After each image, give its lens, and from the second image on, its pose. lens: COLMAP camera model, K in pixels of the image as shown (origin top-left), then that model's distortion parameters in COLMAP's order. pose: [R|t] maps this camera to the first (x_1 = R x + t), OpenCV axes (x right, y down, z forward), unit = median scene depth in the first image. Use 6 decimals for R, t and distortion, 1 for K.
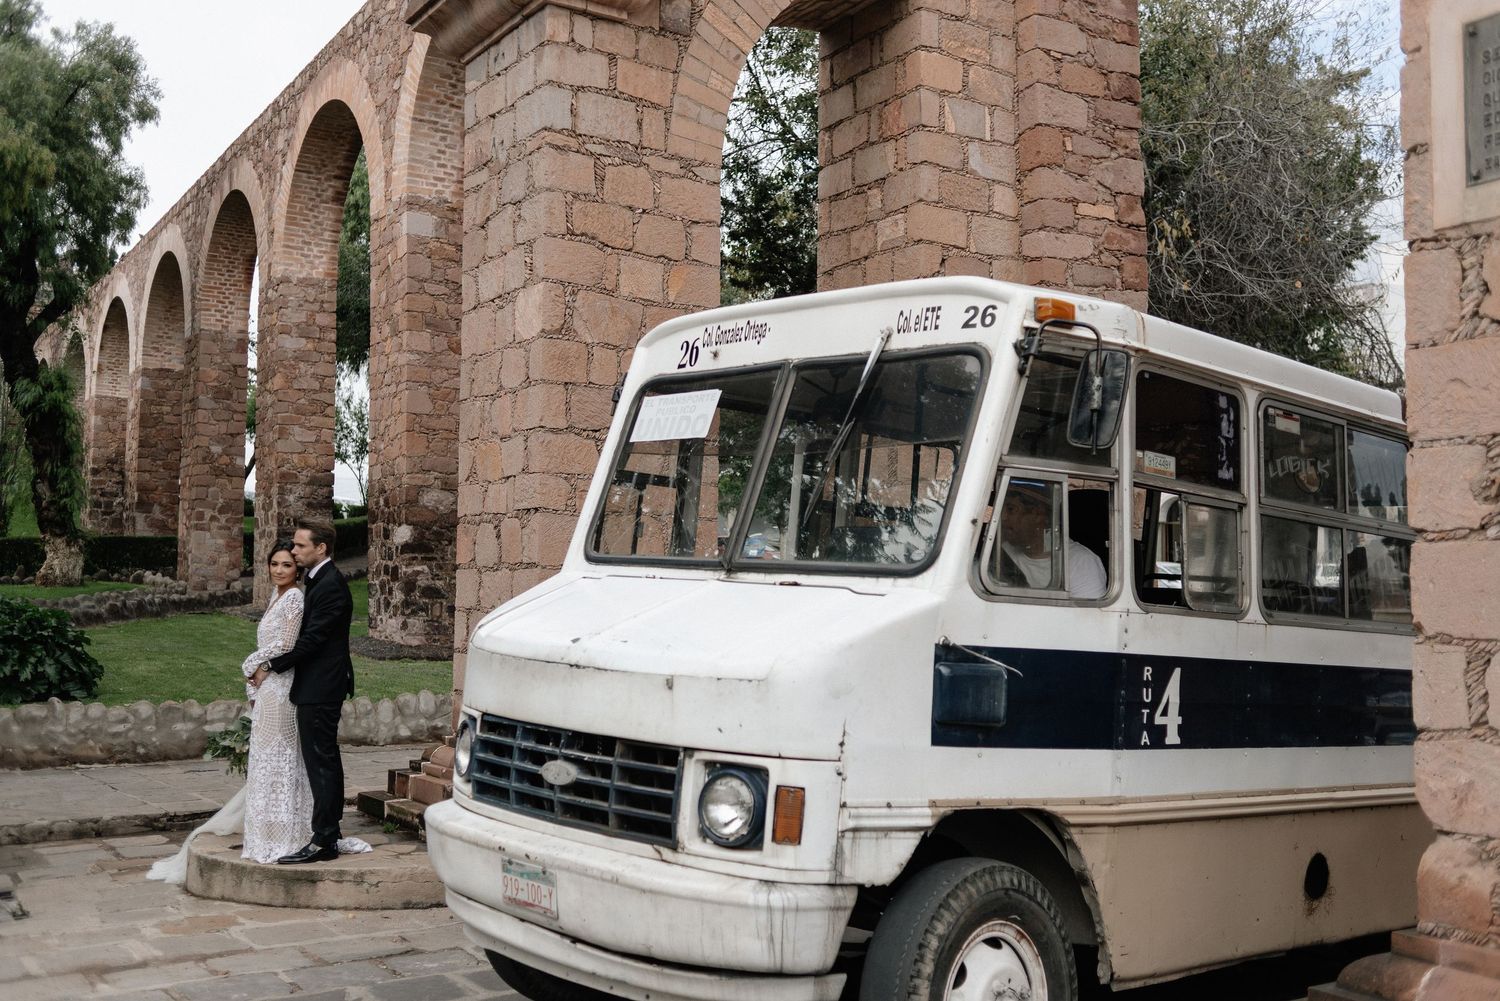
lens RADIAL K [[1476.3, 0, 750.0], [0, 1476.3, 500.5], [0, 0, 1]] dist [0.056421, -0.089999]
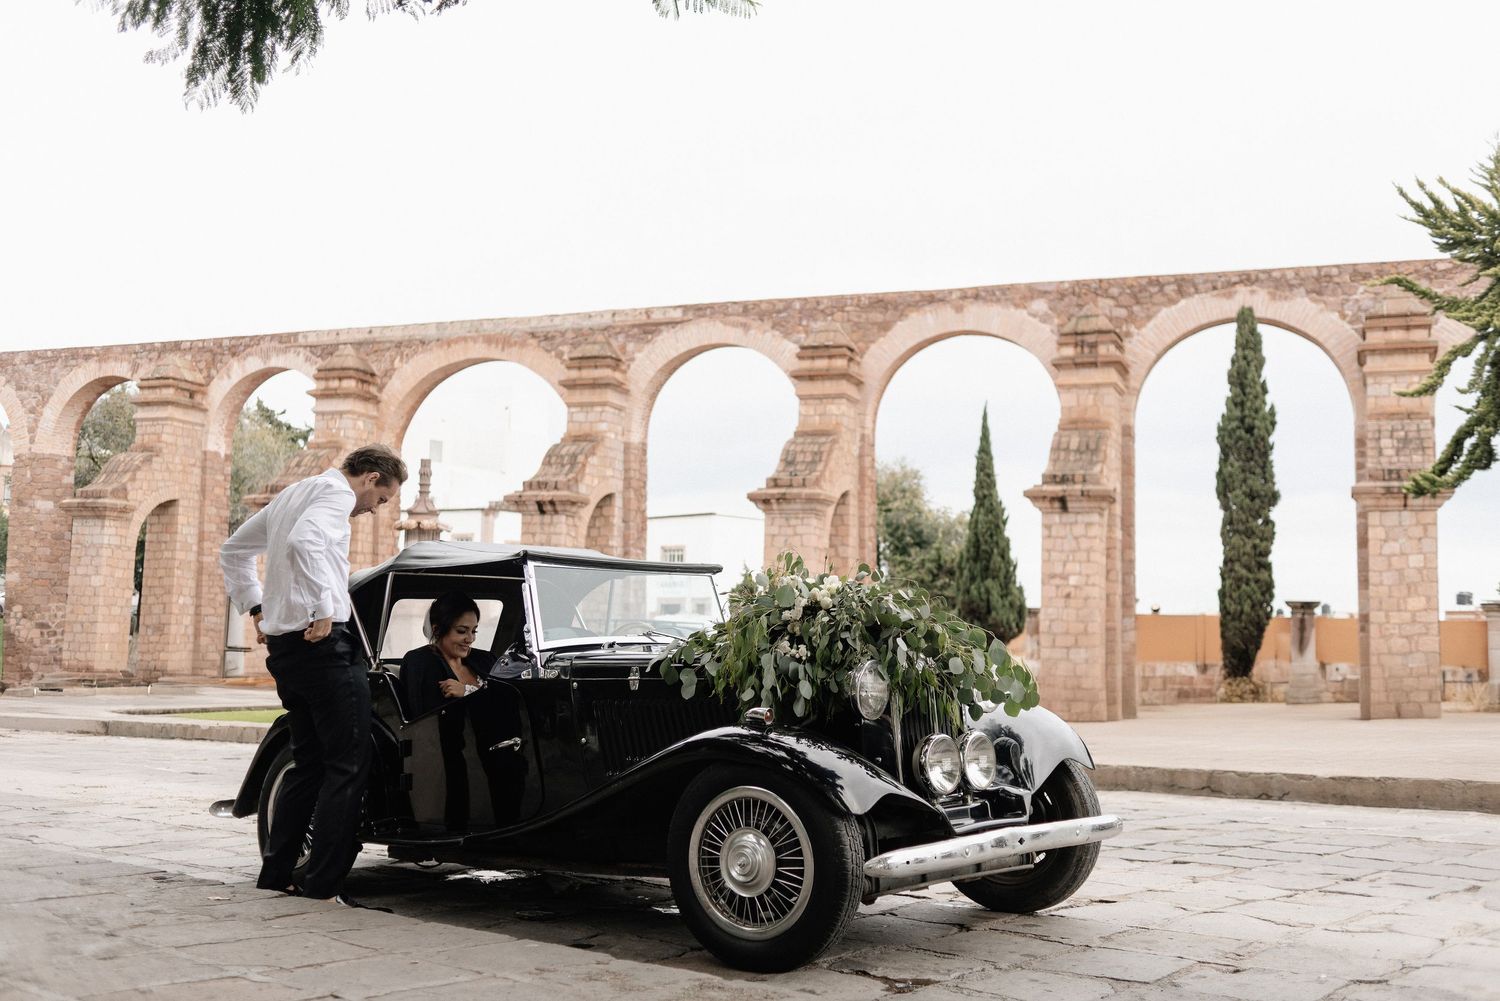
lens RADIAL K [[1476.3, 0, 750.0], [0, 1476.3, 500.5], [0, 0, 1]] dist [0.056421, -0.089999]
pose [[0.818990, 0.070818, 0.569421, -0.475807], [-0.060735, 0.997479, -0.036701, -0.136173], [-0.570584, -0.004526, 0.821227, -1.692203]]
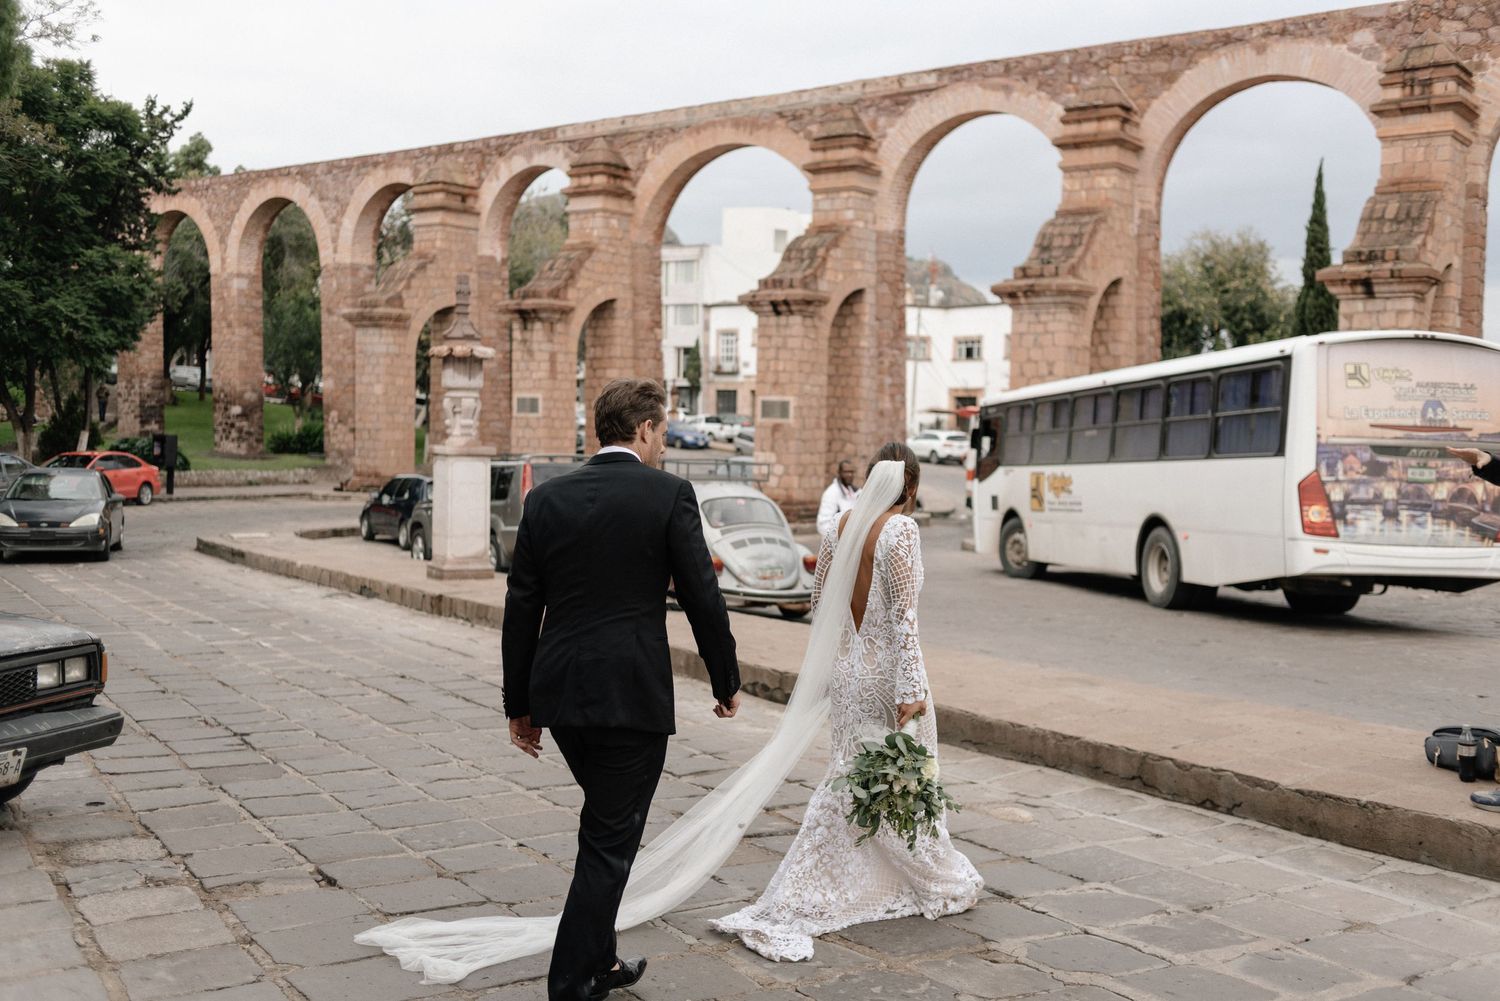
lens RADIAL K [[1476.3, 0, 750.0], [0, 1476.3, 500.5], [0, 0, 1]] dist [0.056421, -0.089999]
pose [[0.943797, -0.006632, 0.330458, -0.246276], [-0.036382, 0.991639, 0.123810, -0.166735], [-0.328516, -0.128875, 0.935665, -1.641893]]
